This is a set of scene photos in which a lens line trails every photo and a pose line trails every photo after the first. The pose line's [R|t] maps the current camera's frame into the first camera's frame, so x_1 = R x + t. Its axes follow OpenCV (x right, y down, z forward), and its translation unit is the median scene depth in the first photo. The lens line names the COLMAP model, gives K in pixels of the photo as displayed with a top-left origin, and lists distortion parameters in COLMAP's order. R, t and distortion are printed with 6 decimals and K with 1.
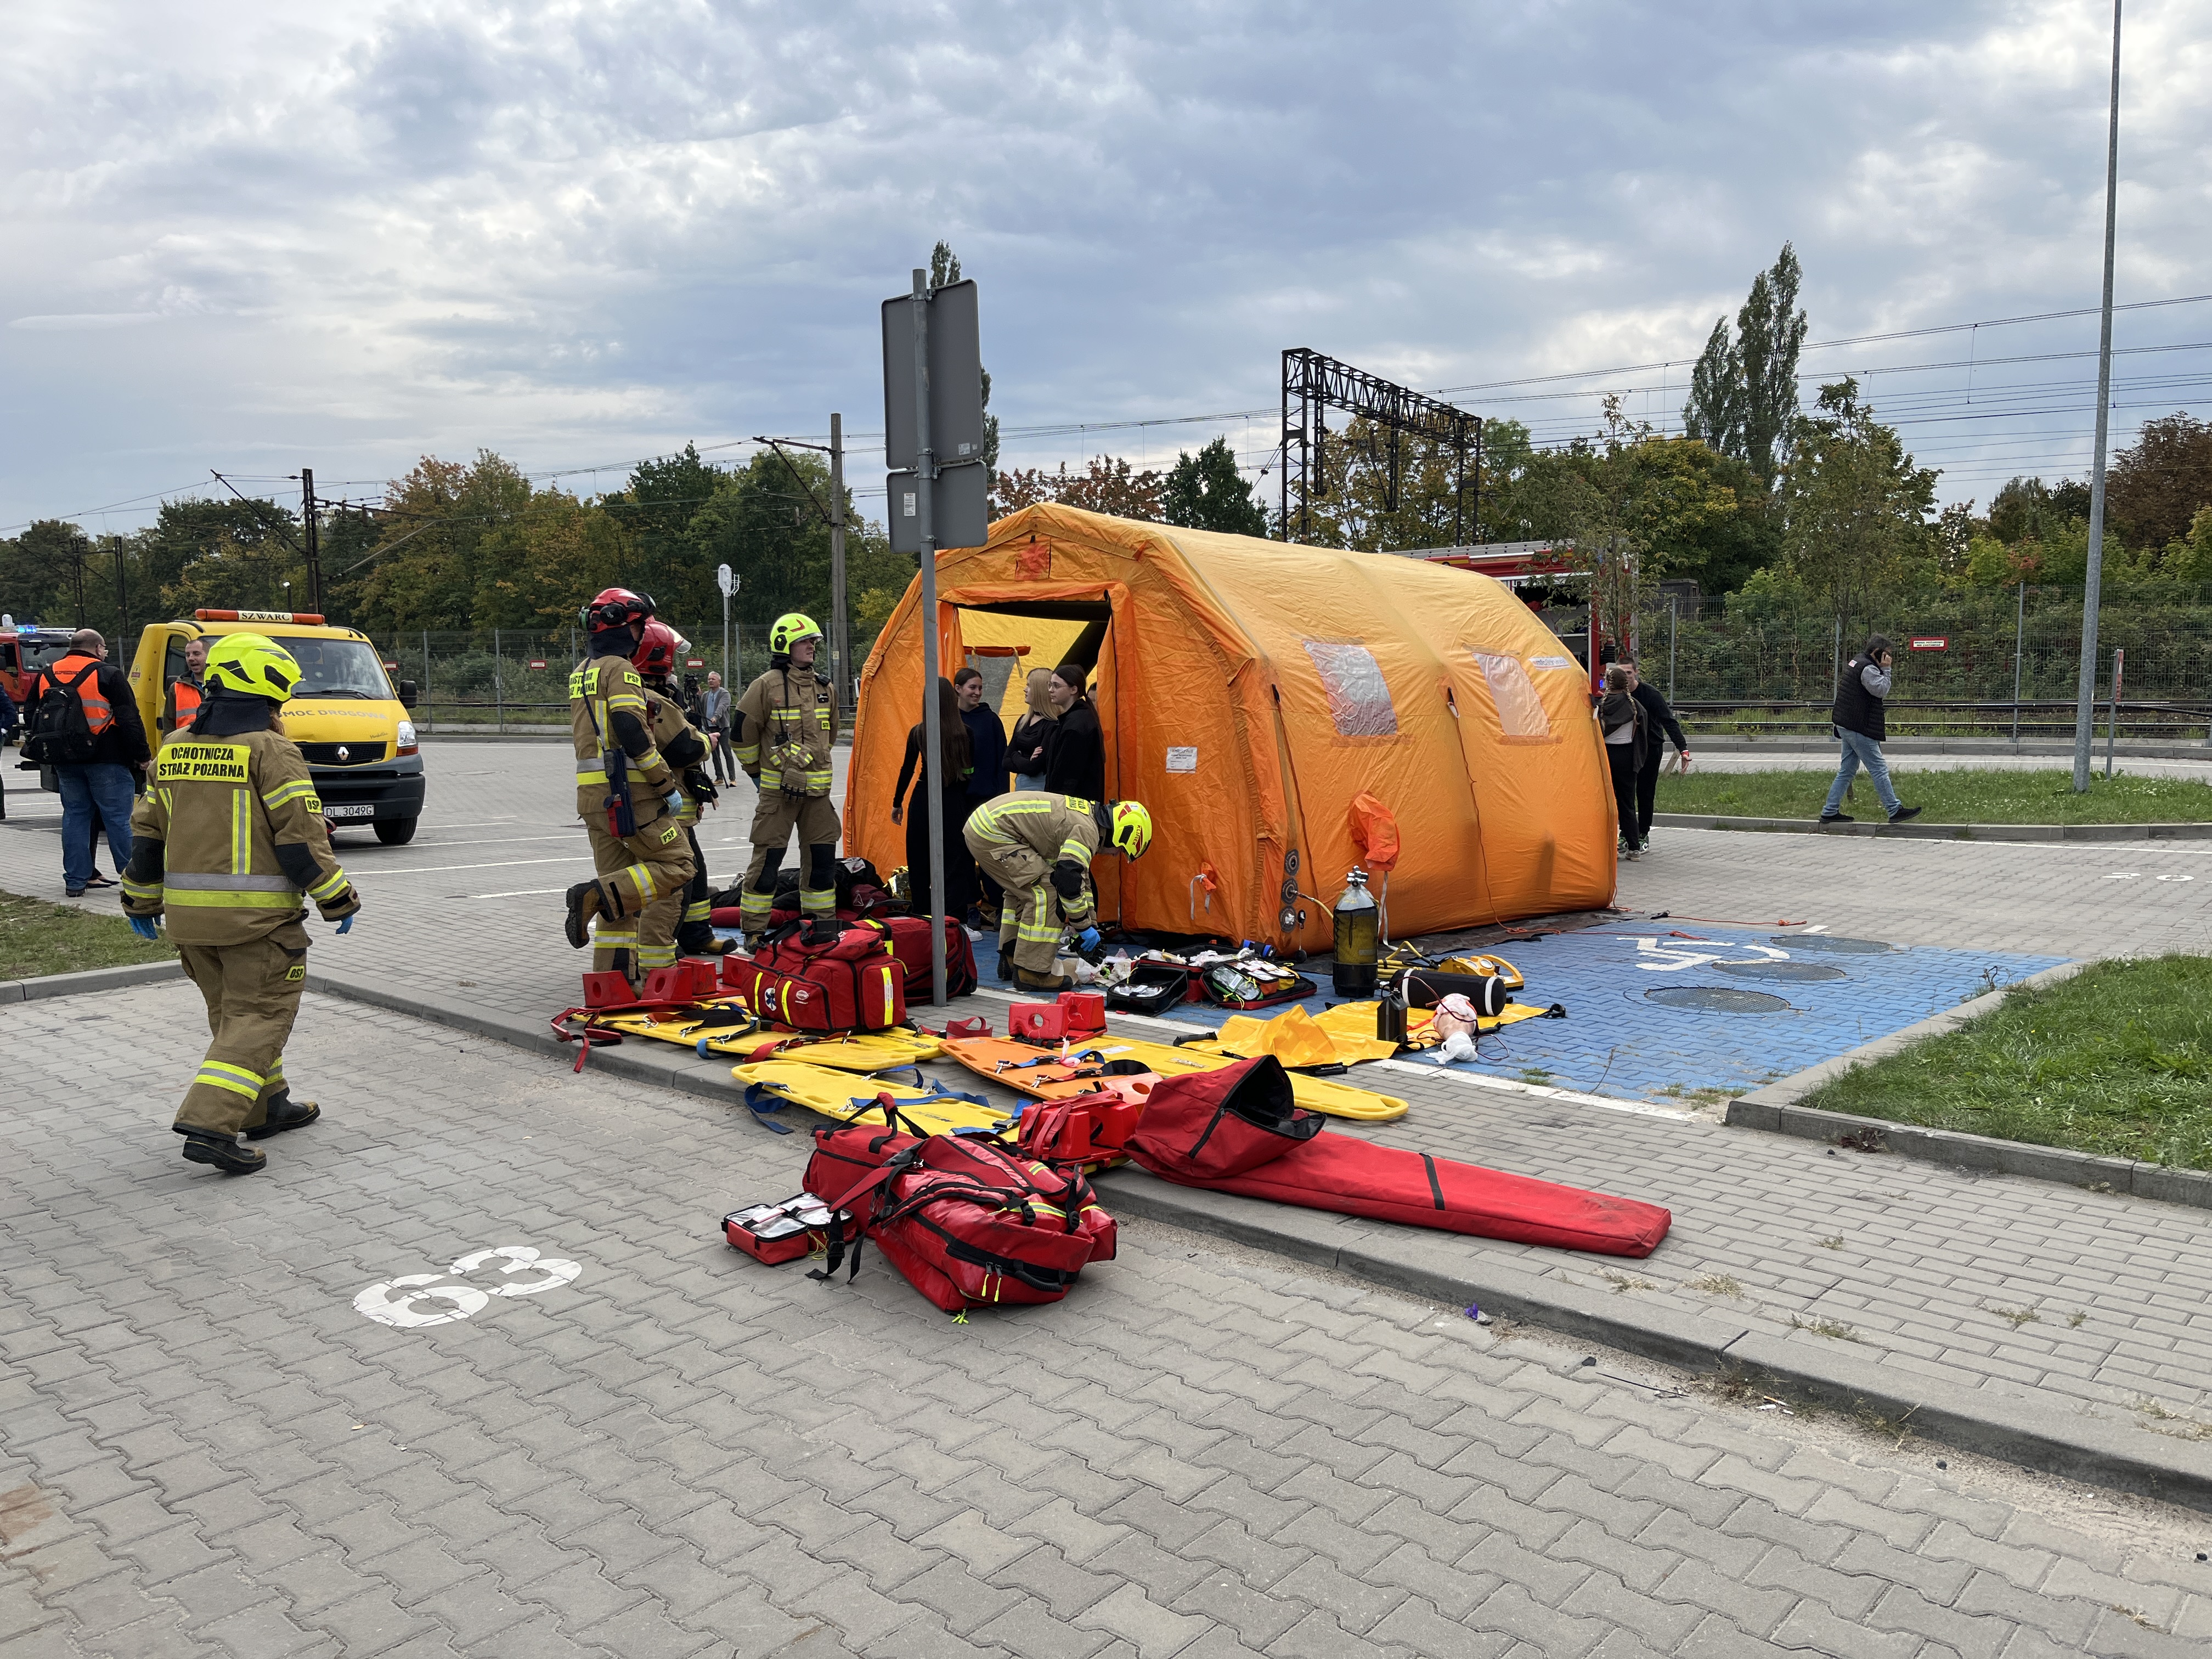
lens RADIAL K [[1669.4, 0, 1106.0], [0, 1669.4, 829.5], [0, 0, 1]] dist [0.005659, -0.000482]
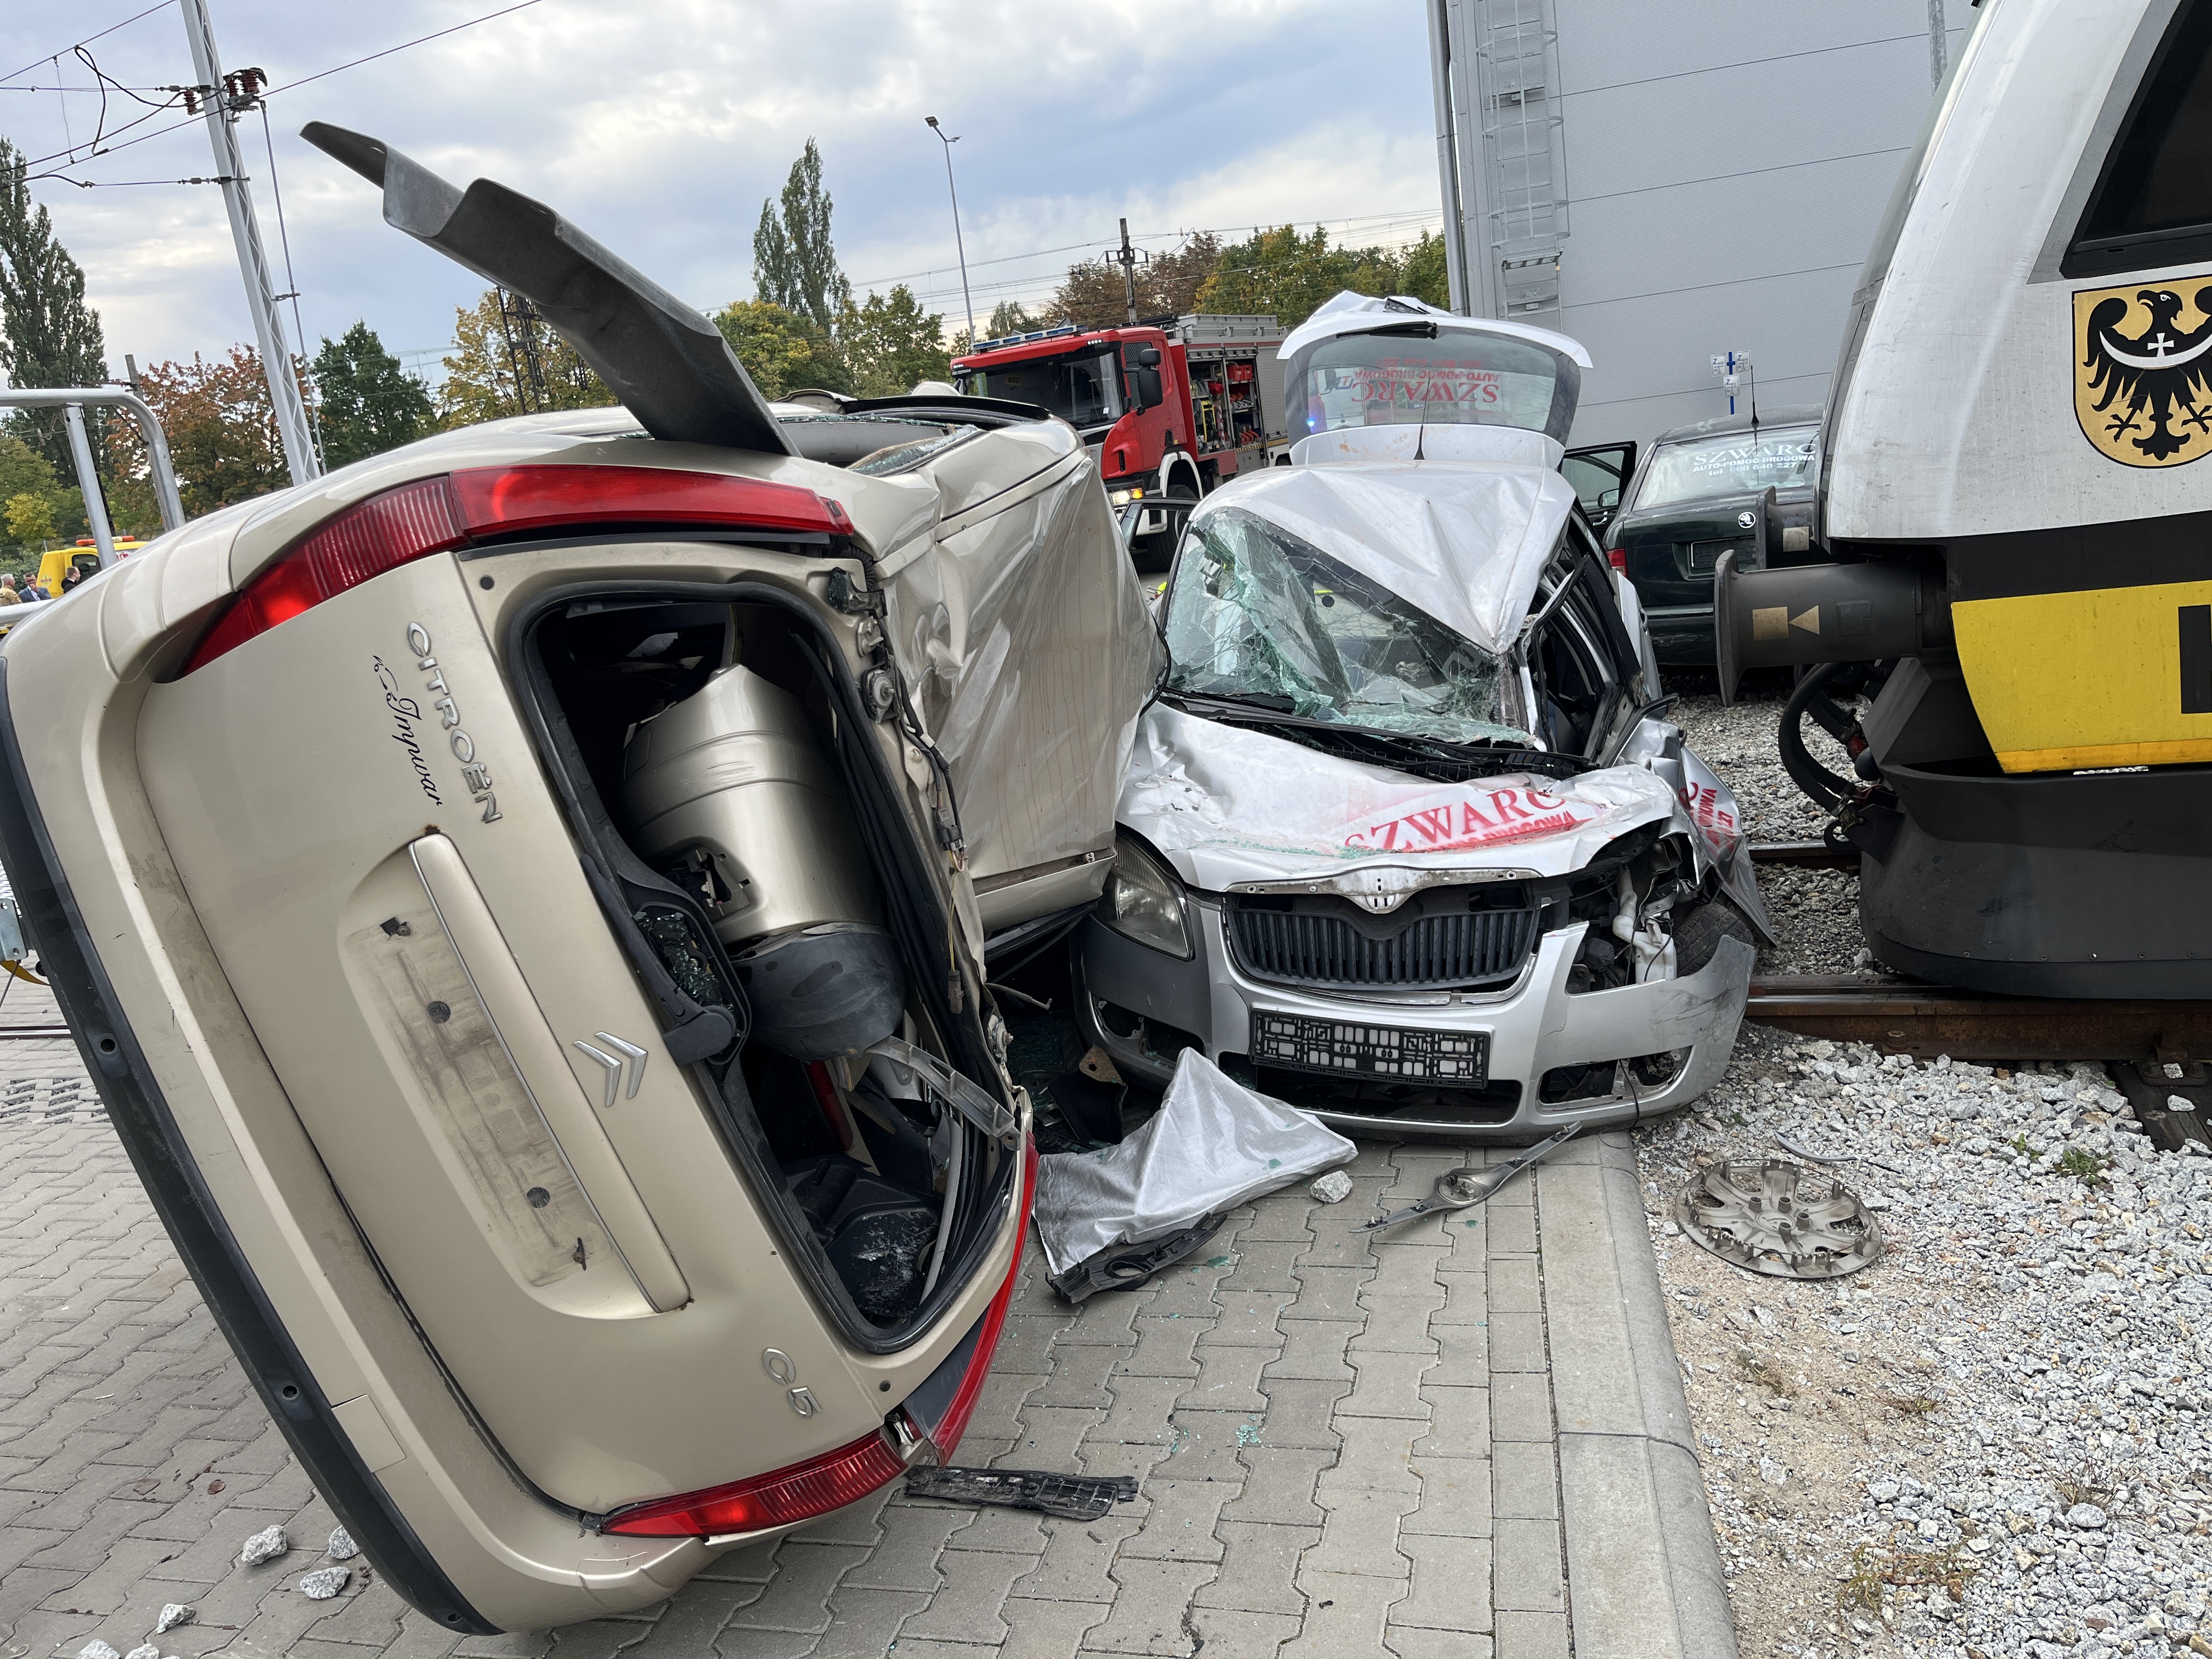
lens RADIAL K [[1661.1, 0, 1106.0], [0, 1661.1, 829.5], [0, 0, 1]] dist [-0.004997, -0.005210]
pose [[0.858210, -0.213313, 0.466876, -0.099826], [0.165250, 0.975954, 0.142147, 0.024167], [-0.485972, -0.044841, 0.872823, -0.240763]]
